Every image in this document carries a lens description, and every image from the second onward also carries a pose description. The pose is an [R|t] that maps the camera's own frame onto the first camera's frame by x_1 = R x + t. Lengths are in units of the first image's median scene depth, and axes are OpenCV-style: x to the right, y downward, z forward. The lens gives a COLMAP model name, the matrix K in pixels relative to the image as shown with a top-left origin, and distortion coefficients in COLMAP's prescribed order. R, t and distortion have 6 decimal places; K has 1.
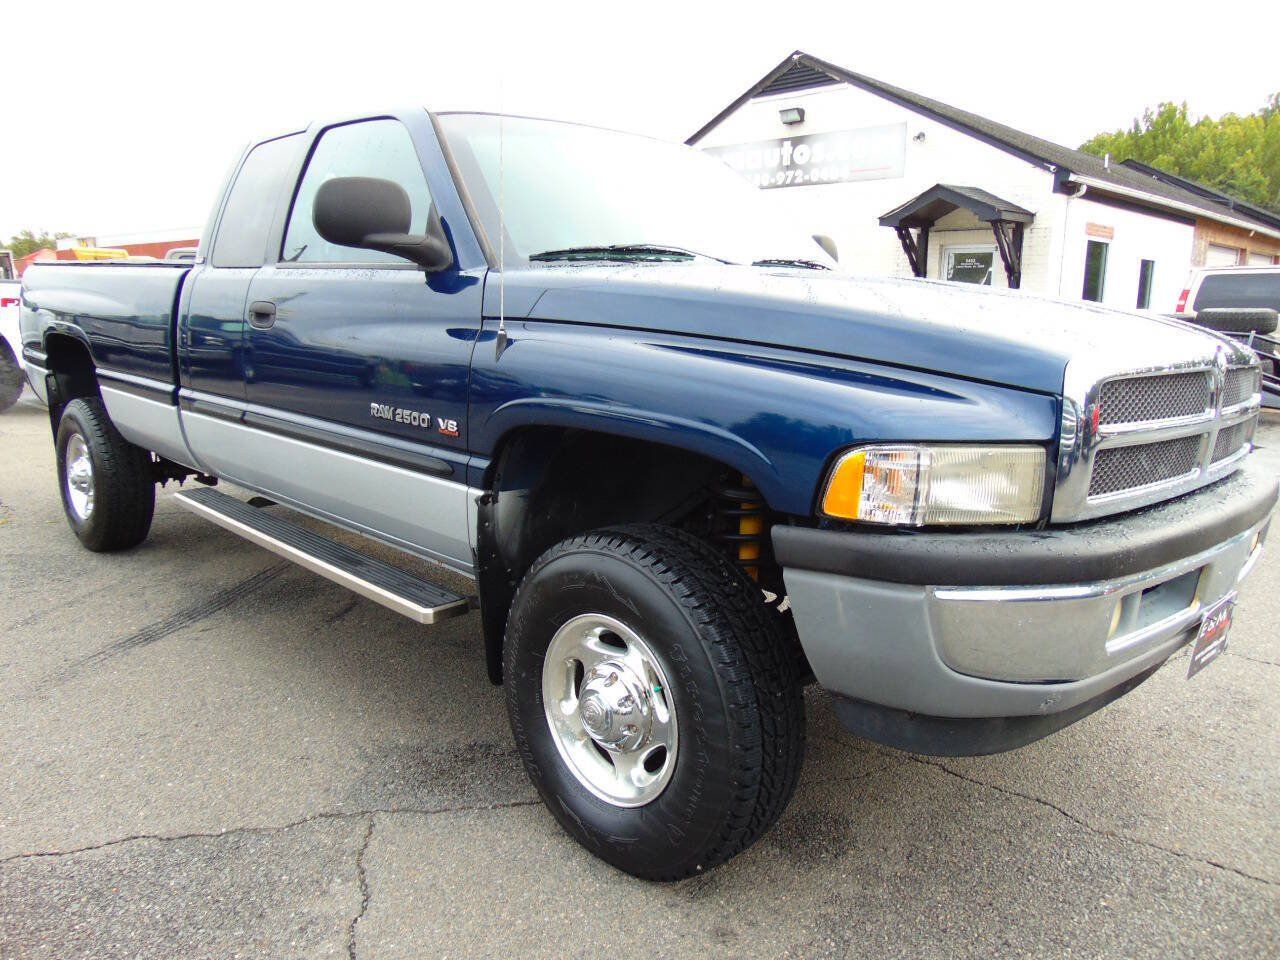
lens RADIAL K [[949.2, 0, 641.3], [0, 949.2, 475.2], [0, 0, 1]] dist [-0.019975, 0.038391]
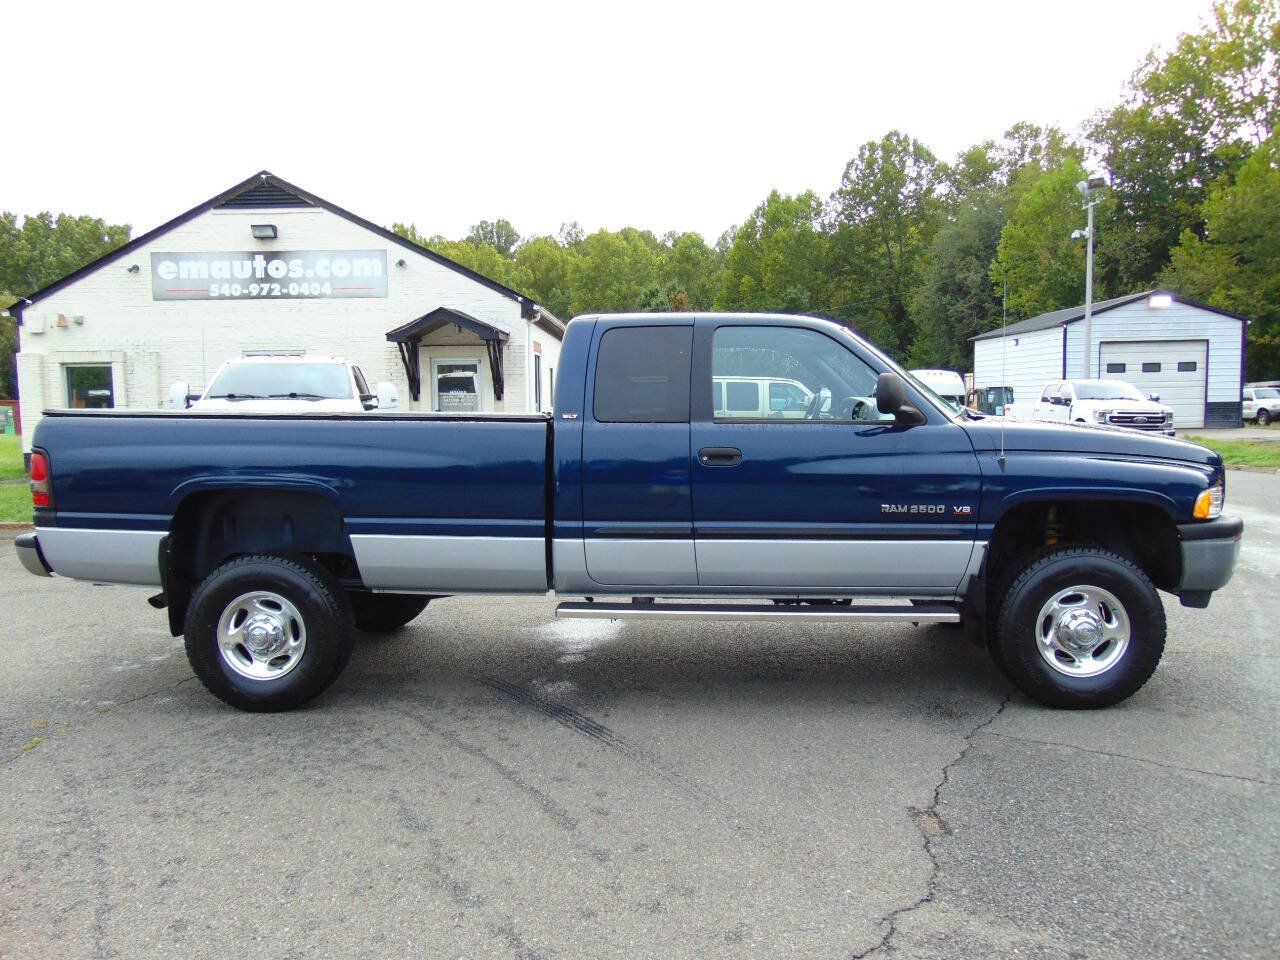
lens RADIAL K [[949.9, 0, 639.2], [0, 949.9, 475.1], [0, 0, 1]] dist [-0.026292, 0.047552]
pose [[0.730670, -0.075810, 0.678509, -1.740321], [0.141184, 0.989112, -0.041525, -0.119626], [-0.667973, 0.126136, 0.733418, 0.056643]]
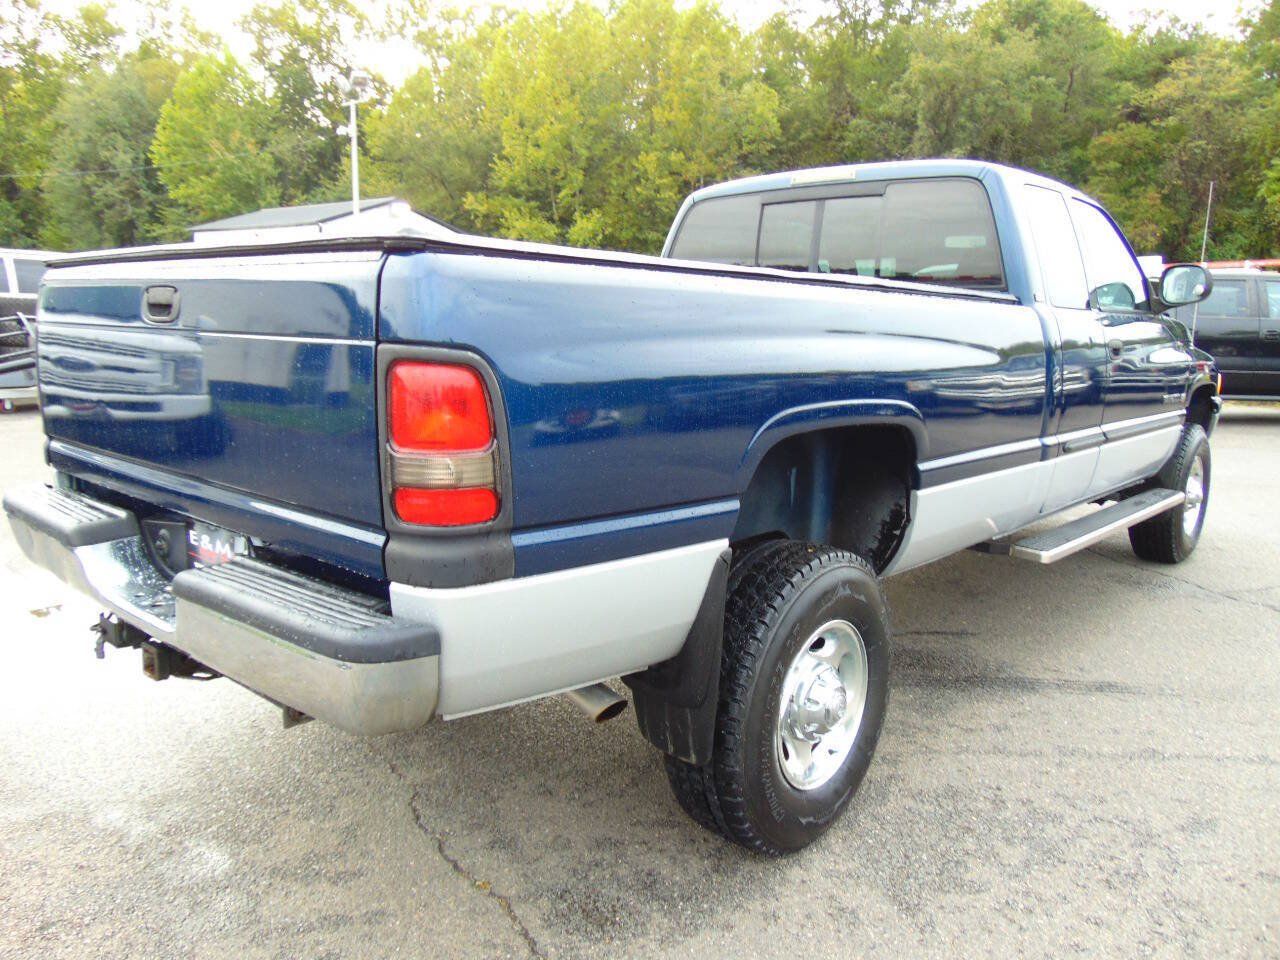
lens RADIAL K [[949.2, 0, 641.3], [0, 949.2, 475.2], [0, 0, 1]] dist [-0.019975, 0.038391]
pose [[-0.062127, -0.188015, 0.980199, -1.929961], [0.150270, 0.969139, 0.195418, -0.415281], [-0.986691, 0.159435, -0.031957, 2.011639]]
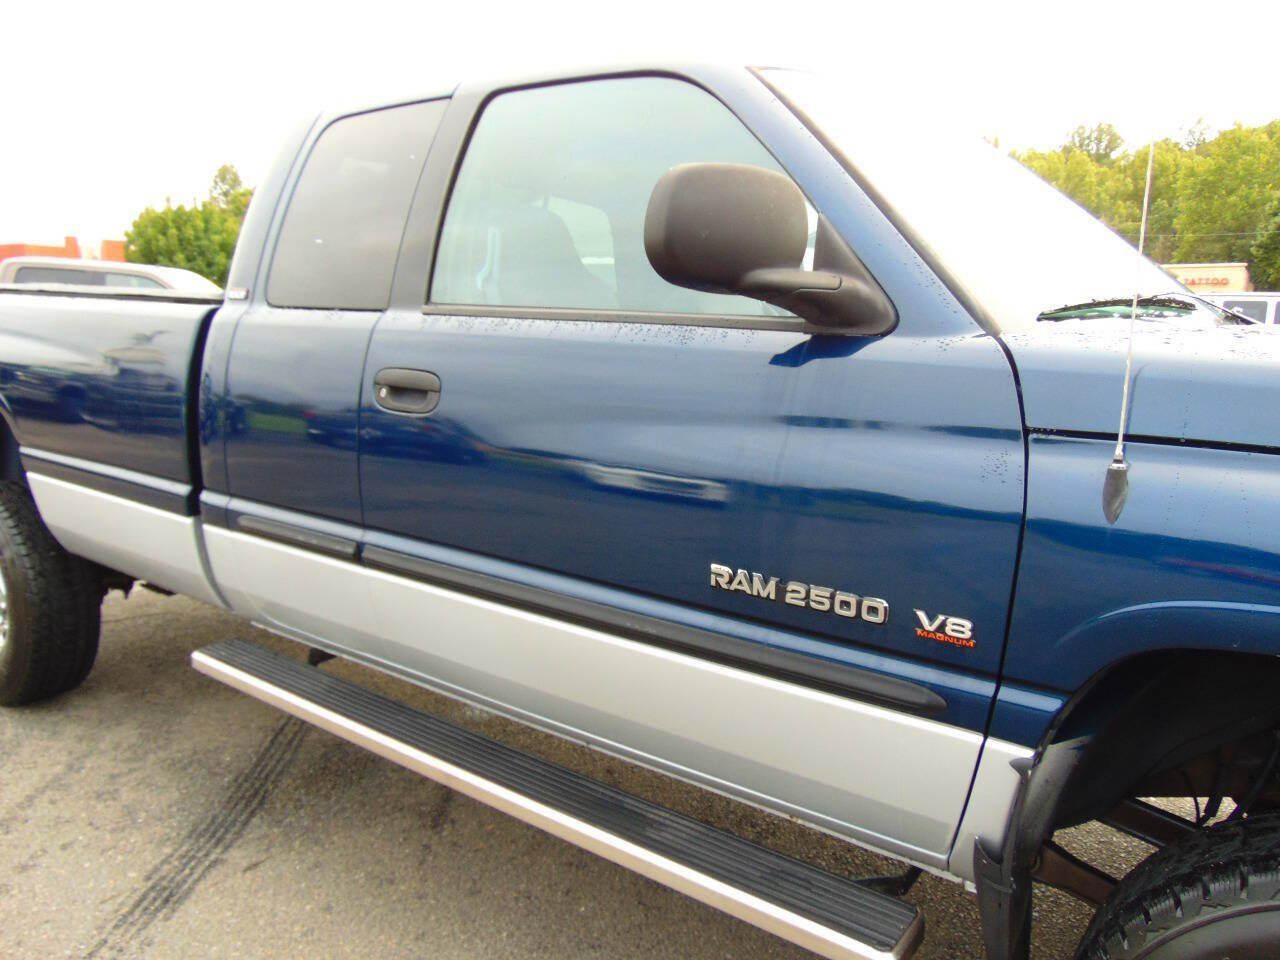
lens RADIAL K [[949.9, 0, 639.2], [0, 949.9, 475.1], [0, 0, 1]] dist [-0.026292, 0.047552]
pose [[0.986843, -0.020677, 0.160352, -0.422046], [0.023184, 0.999636, -0.013783, -0.123510], [-0.160008, 0.017319, 0.986964, 0.449128]]
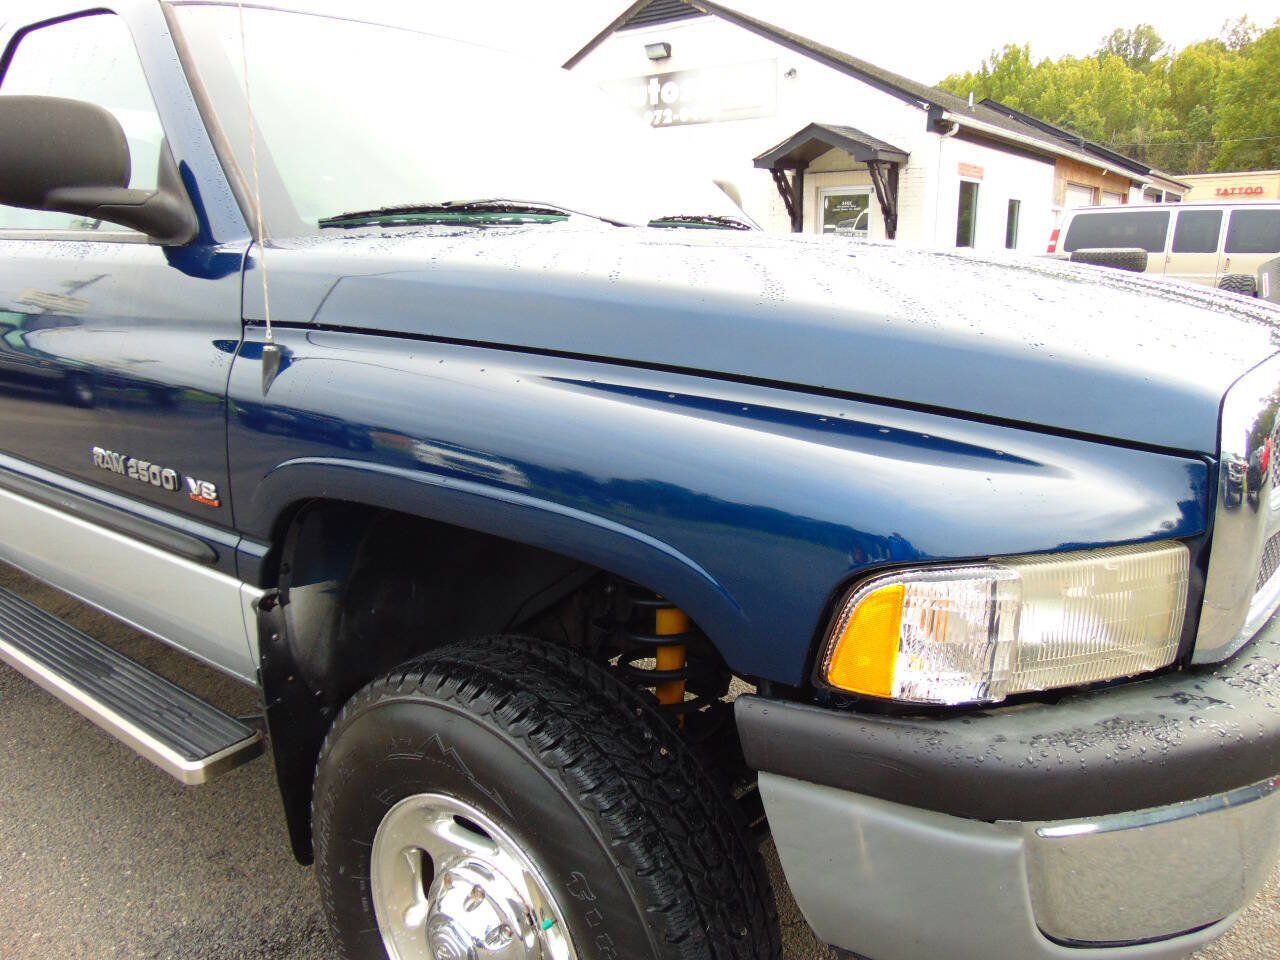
lens RADIAL K [[949.2, 0, 641.3], [0, 949.2, 475.2], [0, 0, 1]] dist [-0.019975, 0.038391]
pose [[0.990687, -0.051559, 0.126020, 0.010790], [0.044625, 0.997363, 0.057241, -0.078156], [-0.128639, -0.051085, 0.990375, 0.294962]]
